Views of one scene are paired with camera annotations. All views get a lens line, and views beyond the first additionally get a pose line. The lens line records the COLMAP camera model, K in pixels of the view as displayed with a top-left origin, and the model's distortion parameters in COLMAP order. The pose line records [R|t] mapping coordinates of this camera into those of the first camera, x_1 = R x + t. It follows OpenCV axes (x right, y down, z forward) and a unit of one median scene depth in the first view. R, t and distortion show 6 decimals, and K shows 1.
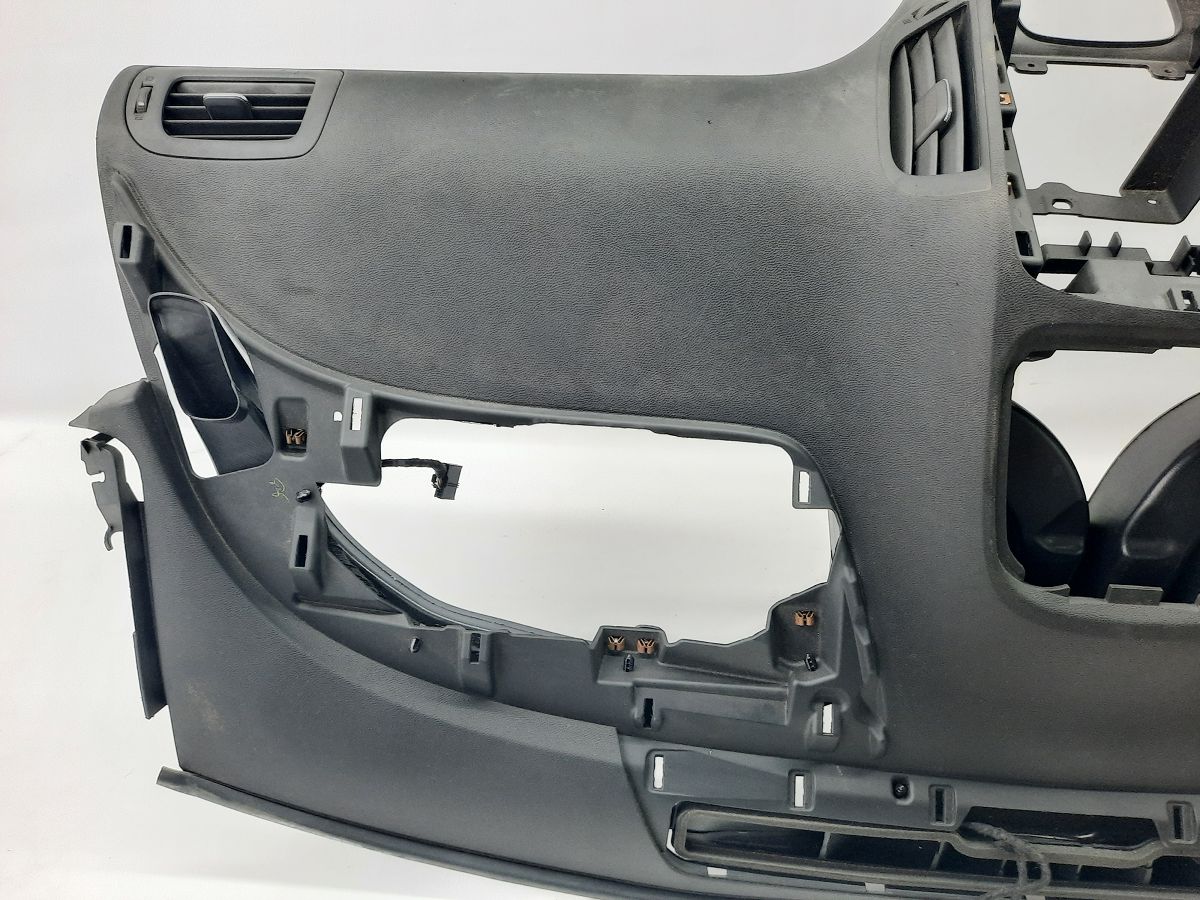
lens RADIAL K [[884.8, 0, 600.0], [0, 884.8, 450.0], [0, 0, 1]] dist [0.025207, -0.009795]
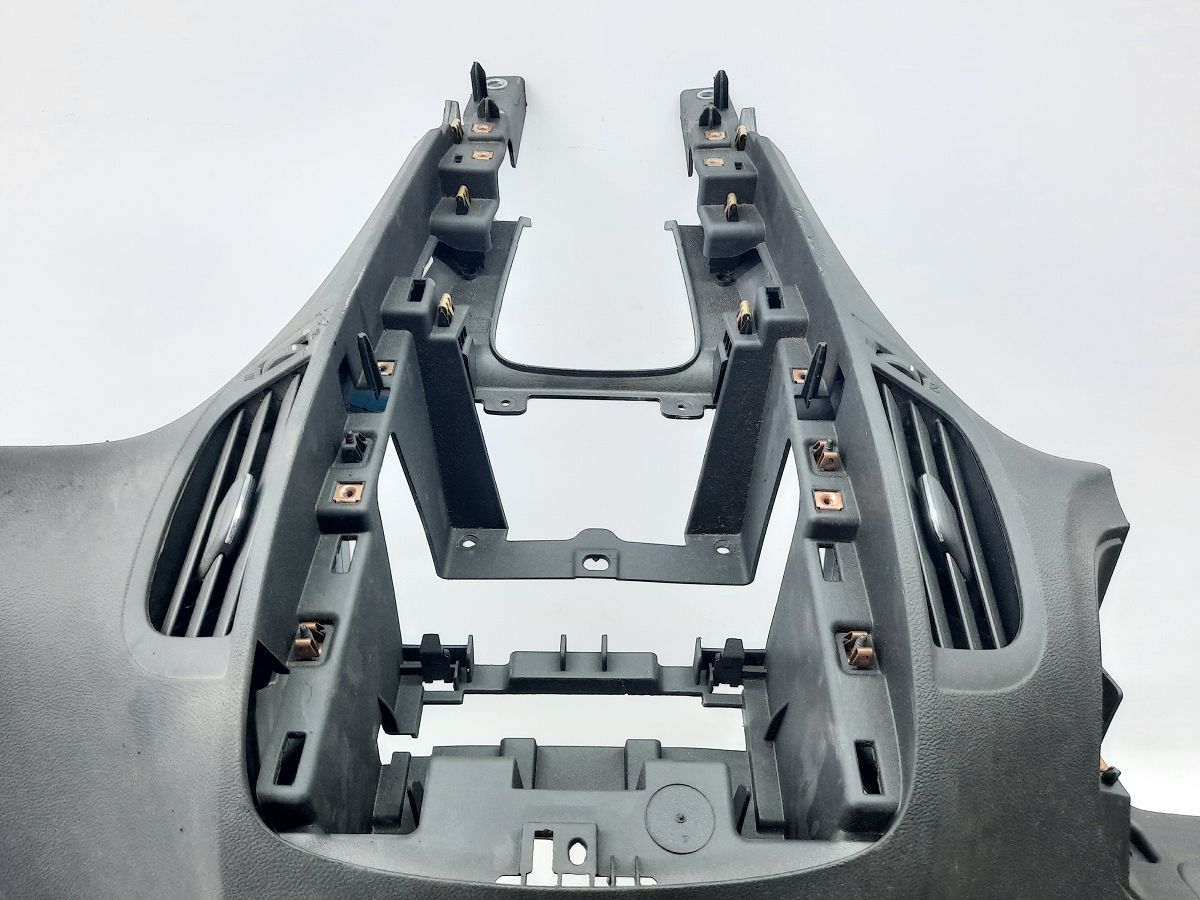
lens RADIAL K [[884.8, 0, 600.0], [0, 884.8, 450.0], [0, 0, 1]] dist [0.025207, -0.009795]
pose [[0.997757, -0.033686, 0.057838, 0.541694], [0.043783, 0.982081, -0.183304, -0.261873], [-0.050627, 0.185425, 0.981353, 0.279461]]
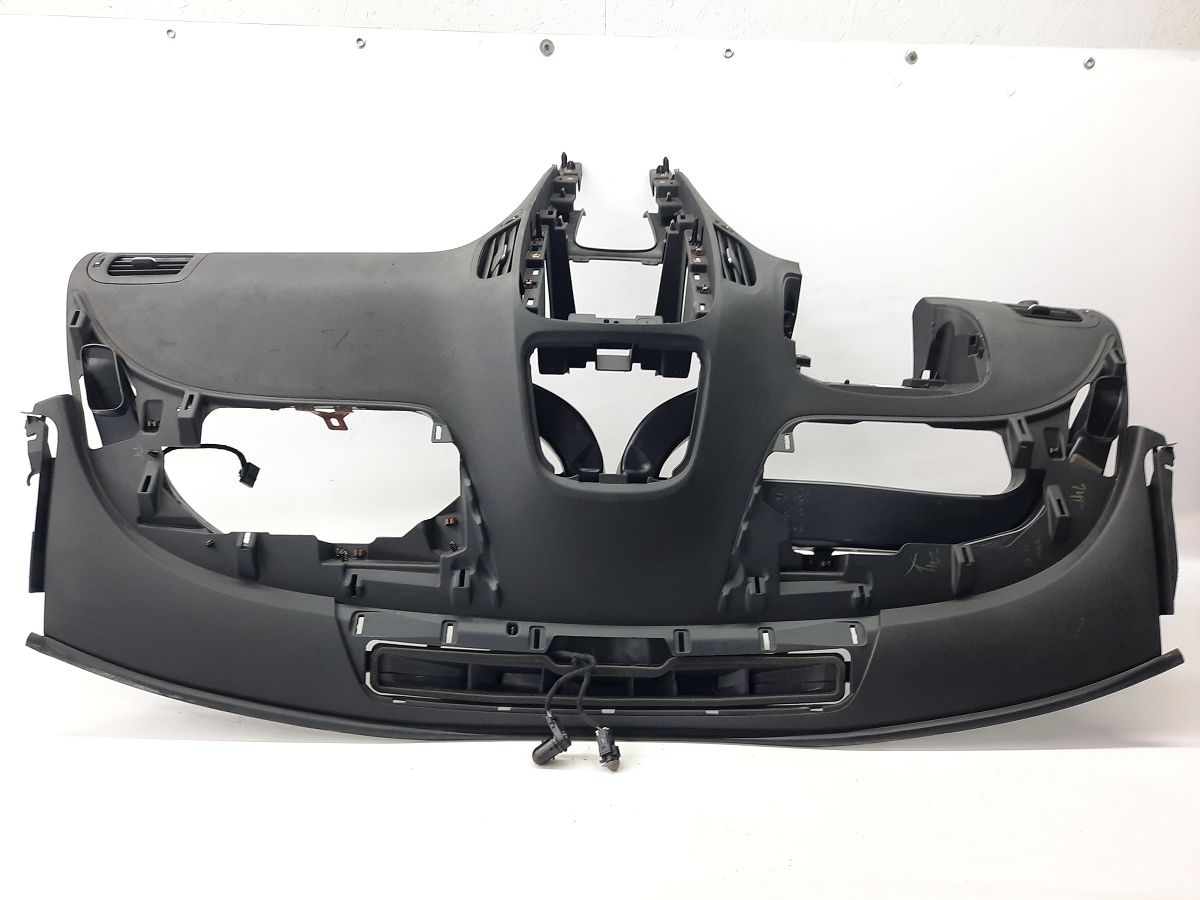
lens RADIAL K [[884.8, 0, 600.0], [0, 884.8, 450.0], [0, 0, 1]] dist [0.025207, -0.009795]
pose [[0.997068, -0.016702, 0.074681, 0.391290], [0.045573, 0.913563, -0.404137, 0.758415], [-0.061475, 0.406355, 0.911645, -0.615341]]
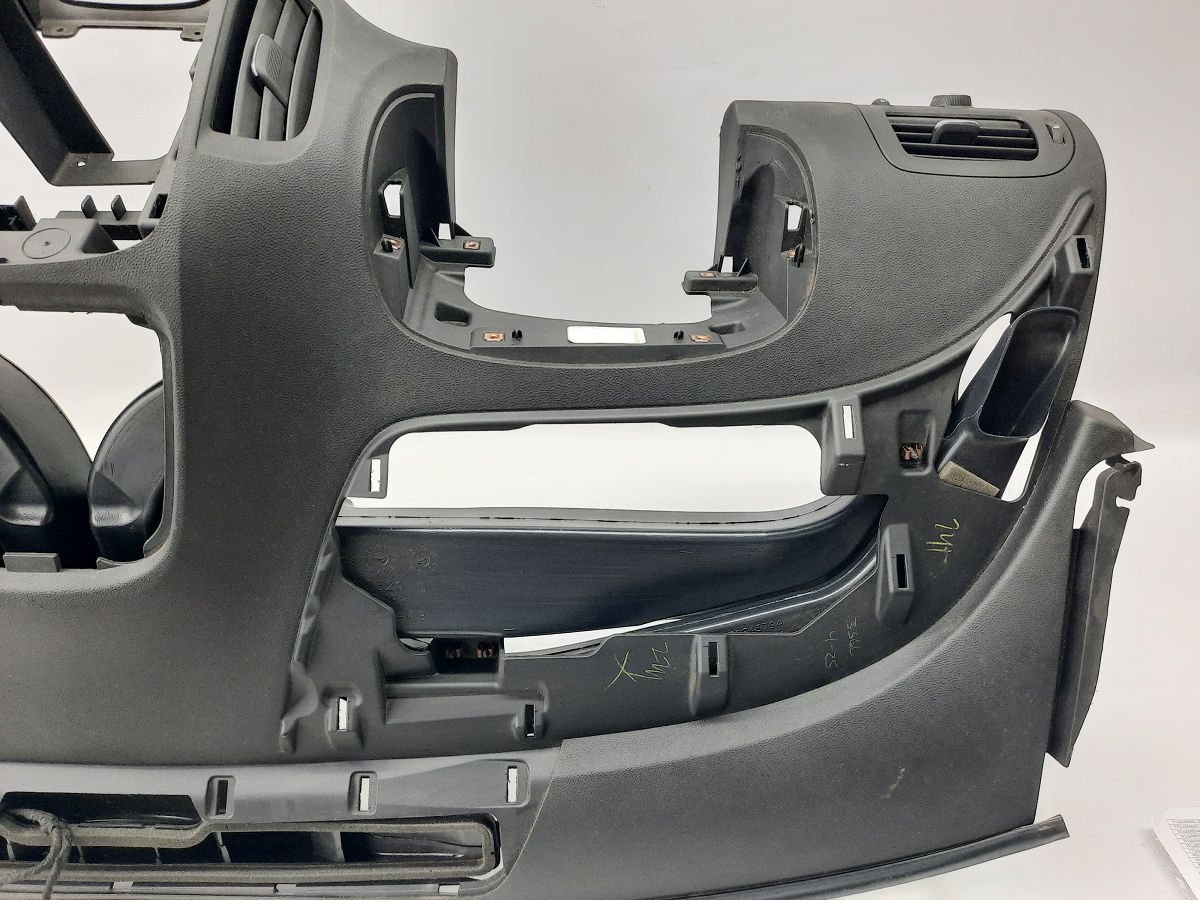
lens RADIAL K [[860.5, 0, 600.0], [0, 860.5, 450.0], [0, 0, 1]] dist [0.033527, -0.004406]
pose [[0.998664, -0.049273, 0.015575, 1.083248], [0.049559, 0.998599, -0.018536, 0.079213], [-0.014640, 0.019283, 0.999707, 0.042121]]
